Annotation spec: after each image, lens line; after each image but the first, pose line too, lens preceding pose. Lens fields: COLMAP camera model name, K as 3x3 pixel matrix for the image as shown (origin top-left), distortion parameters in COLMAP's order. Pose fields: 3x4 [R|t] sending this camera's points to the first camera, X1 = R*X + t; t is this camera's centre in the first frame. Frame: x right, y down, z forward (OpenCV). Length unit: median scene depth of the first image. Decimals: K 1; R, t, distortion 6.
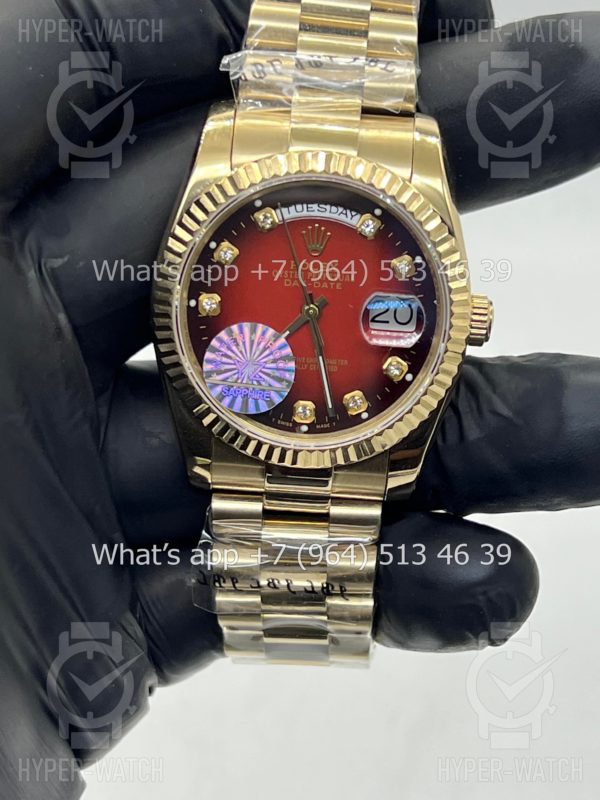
lens RADIAL K [[1795.4, 0, 300.0], [0, 1795.4, 400.0], [0, 0, 1]] dist [0.222238, -0.216563]
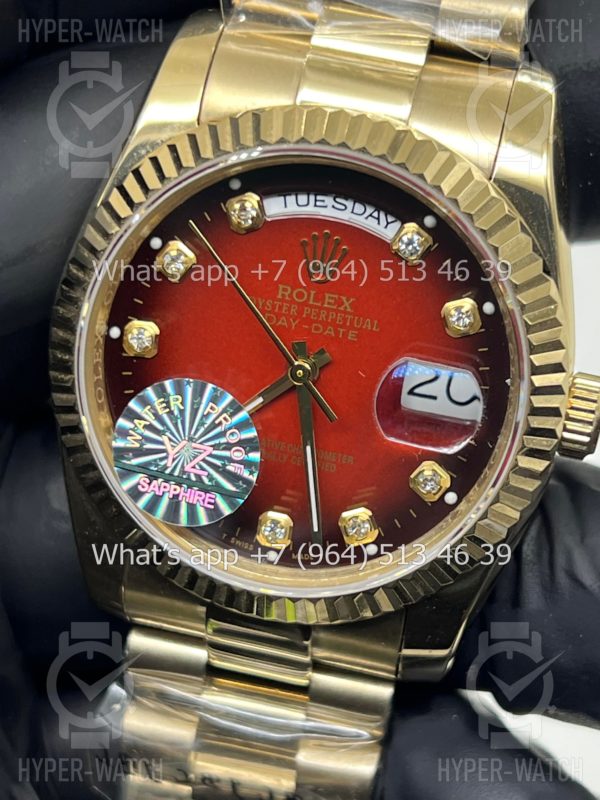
lens RADIAL K [[1829.0, 0, 300.0], [0, 1829.0, 400.0], [0, 0, 1]] dist [0.224397, -0.823015]
pose [[0.984322, 0.128306, -0.121025, 0.081239], [-0.122241, 0.990902, 0.056303, -0.073917], [0.127148, -0.040626, 0.991051, 0.384452]]
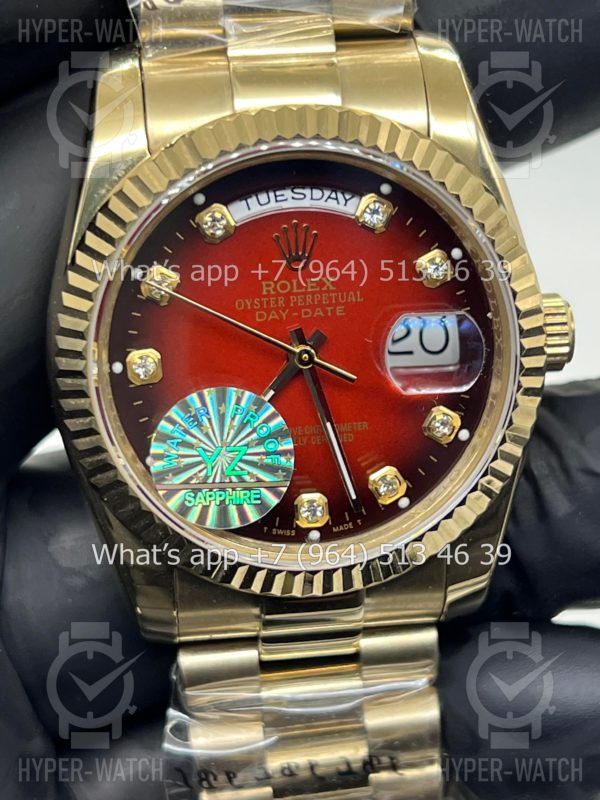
lens RADIAL K [[1829.0, 0, 300.0], [0, 1829.0, 400.0], [0, 0, 1]] dist [0.224397, -0.823015]
pose [[0.985839, -0.138300, 0.094838, -0.058906], [0.136736, 0.990344, 0.022833, -0.048419], [-0.097080, -0.009542, 0.995231, 0.346986]]
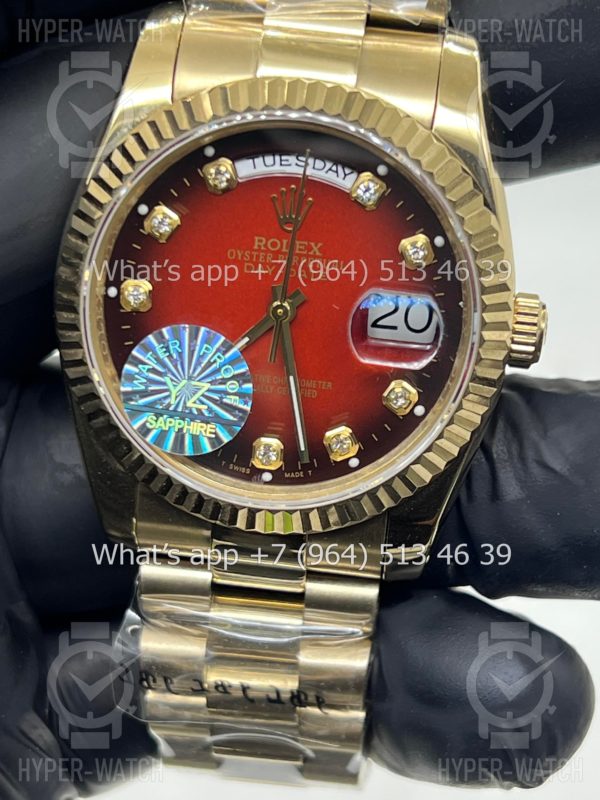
lens RADIAL K [[1829.0, 0, 300.0], [0, 1829.0, 400.0], [0, 0, 1]] dist [0.224397, -0.823015]
pose [[0.997570, 0.041019, -0.056312, 0.054345], [-0.038886, 0.998503, 0.038477, -0.042156], [0.057806, -0.036194, 0.997672, 0.293308]]
